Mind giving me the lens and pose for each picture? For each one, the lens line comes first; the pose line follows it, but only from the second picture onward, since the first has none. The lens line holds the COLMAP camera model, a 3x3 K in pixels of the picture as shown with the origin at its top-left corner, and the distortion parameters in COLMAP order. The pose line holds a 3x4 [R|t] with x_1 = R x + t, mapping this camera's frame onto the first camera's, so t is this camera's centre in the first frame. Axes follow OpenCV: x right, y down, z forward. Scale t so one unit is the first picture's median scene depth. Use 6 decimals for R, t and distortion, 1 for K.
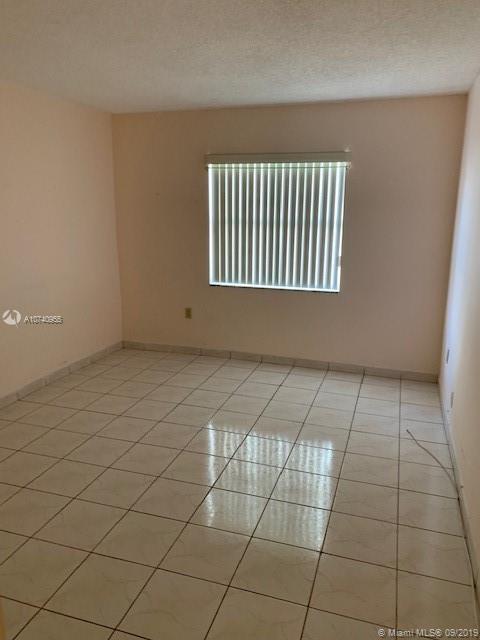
lens RADIAL K [[486.8, 0, 236.3], [0, 486.8, 317.0], [0, 0, 1]] dist [0.038292, -0.048520]
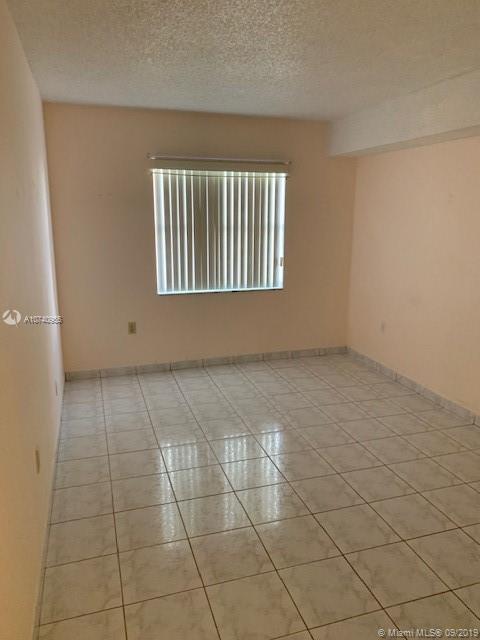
lens RADIAL K [[486.8, 0, 234.3], [0, 486.8, 323.1], [0, 0, 1]] dist [0.038292, -0.048520]
pose [[0.816942, -0.136460, 0.560344, -0.503503], [0.134658, 0.989881, 0.044742, -0.035760], [-0.560779, 0.038903, 0.827051, 0.129510]]
